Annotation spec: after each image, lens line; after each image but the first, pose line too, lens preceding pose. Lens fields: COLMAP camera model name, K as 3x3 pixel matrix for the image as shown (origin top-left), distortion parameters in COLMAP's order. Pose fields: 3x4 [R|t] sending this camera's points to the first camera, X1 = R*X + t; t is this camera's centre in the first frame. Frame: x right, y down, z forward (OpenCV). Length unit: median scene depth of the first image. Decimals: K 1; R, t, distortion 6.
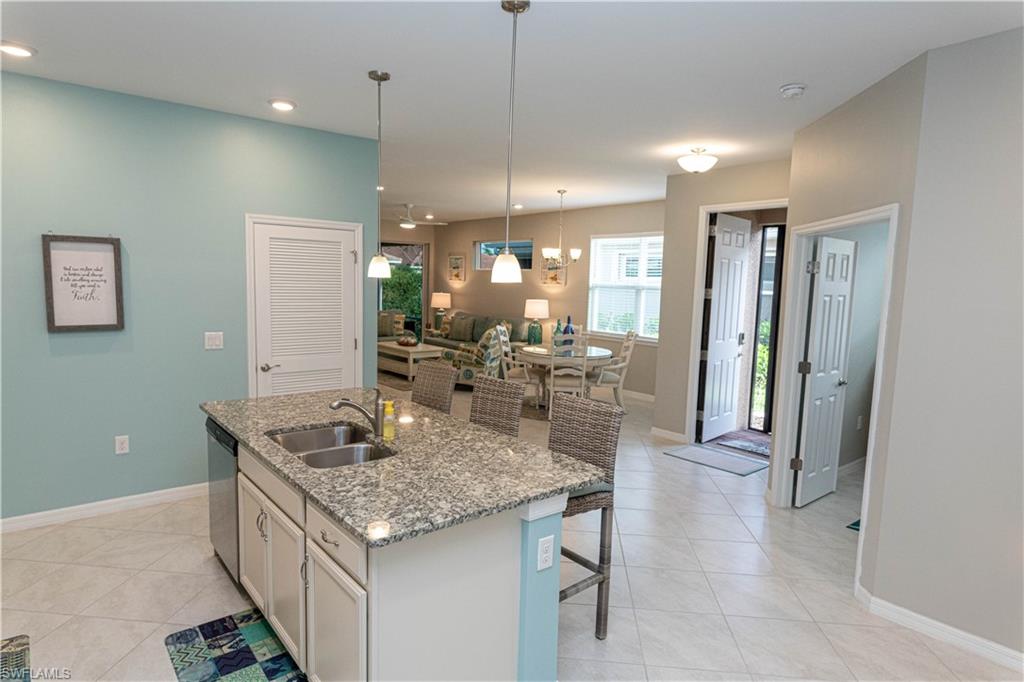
lens RADIAL K [[587.1, 0, 511.4], [0, 587.1, 342.4], [0, 0, 1]] dist [0.000868, -0.001535]
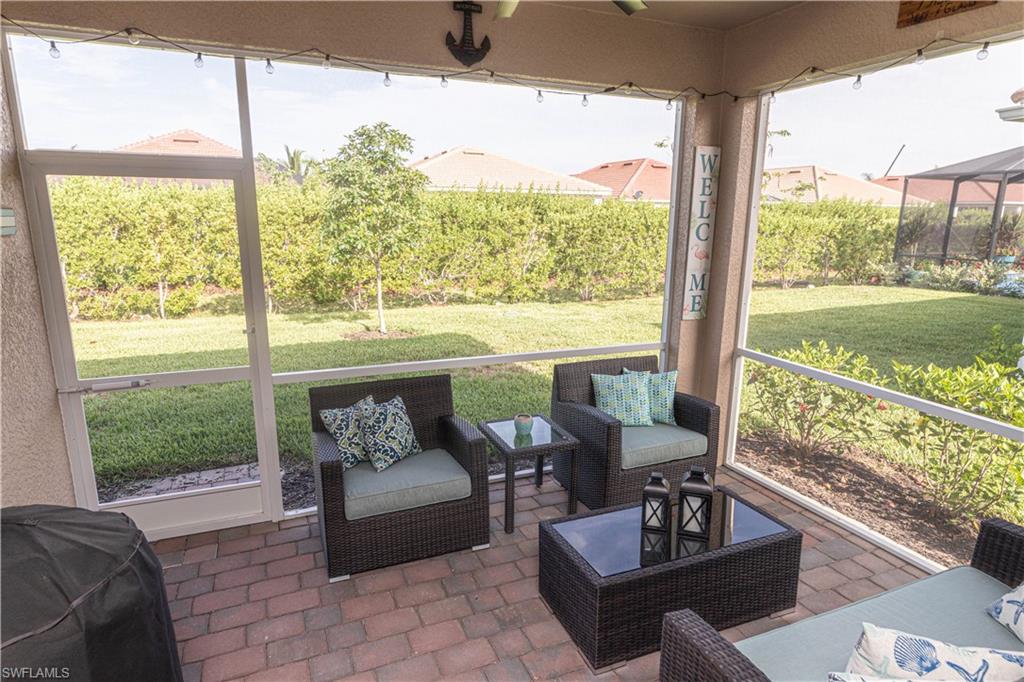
lens RADIAL K [[587.1, 0, 511.4], [0, 587.1, 342.4], [0, 0, 1]] dist [0.000868, -0.001535]
pose [[0.955785, 0.046854, -0.290311, -0.339647], [-0.015994, 0.994047, 0.107774, -0.112273], [0.293632, -0.098366, 0.950844, 0.972163]]
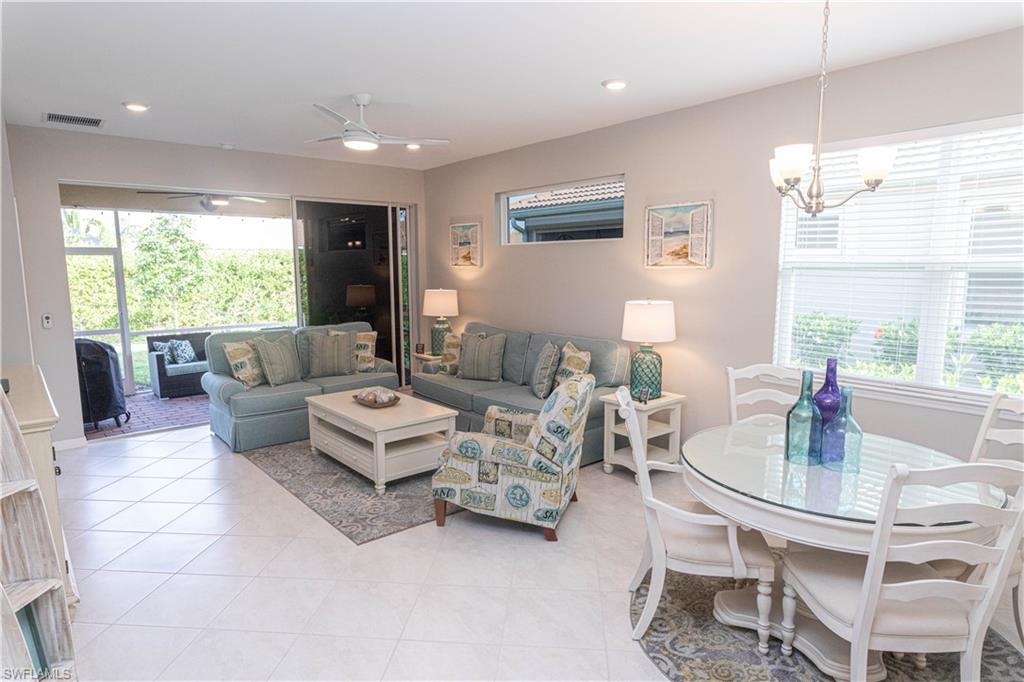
lens RADIAL K [[587.1, 0, 511.4], [0, 587.1, 342.4], [0, 0, 1]] dist [0.000868, -0.001535]
pose [[0.999364, -0.035565, 0.002726, -0.059012], [0.035489, 0.999076, 0.024221, -0.048015], [-0.003585, -0.024109, 0.999703, 0.468904]]
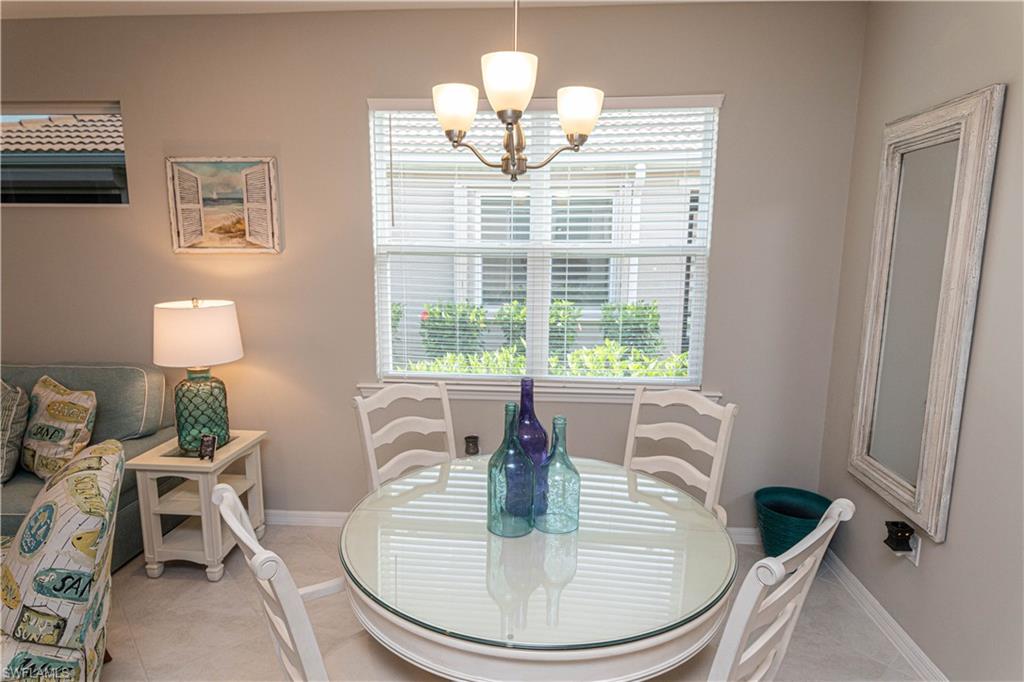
lens RADIAL K [[587.1, 0, 511.4], [0, 587.1, 342.4], [0, 0, 1]] dist [0.000868, -0.001535]
pose [[0.688110, -0.142537, 0.711469, -0.055135], [0.091637, 0.989736, 0.109658, -0.061290], [-0.719797, -0.010260, 0.694109, 0.585932]]
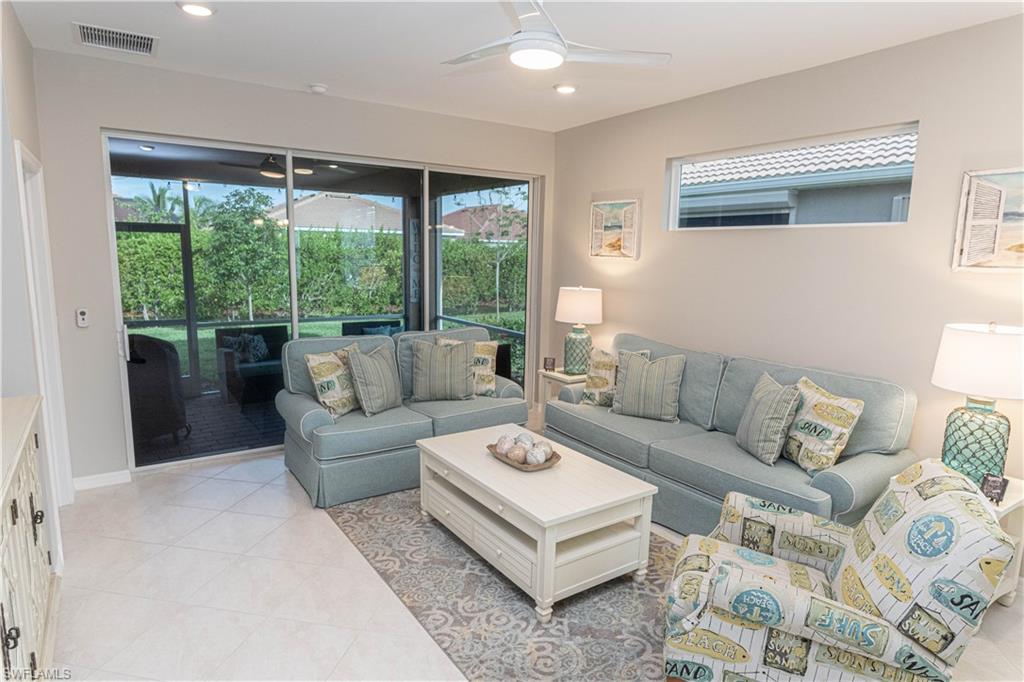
lens RADIAL K [[587.1, 0, 511.4], [0, 587.1, 342.4], [0, 0, 1]] dist [0.000868, -0.001535]
pose [[0.995150, 0.005130, -0.098234, -0.136313], [-0.000989, 0.999111, 0.042157, -0.066914], [0.098363, -0.041856, 0.994270, 0.612612]]
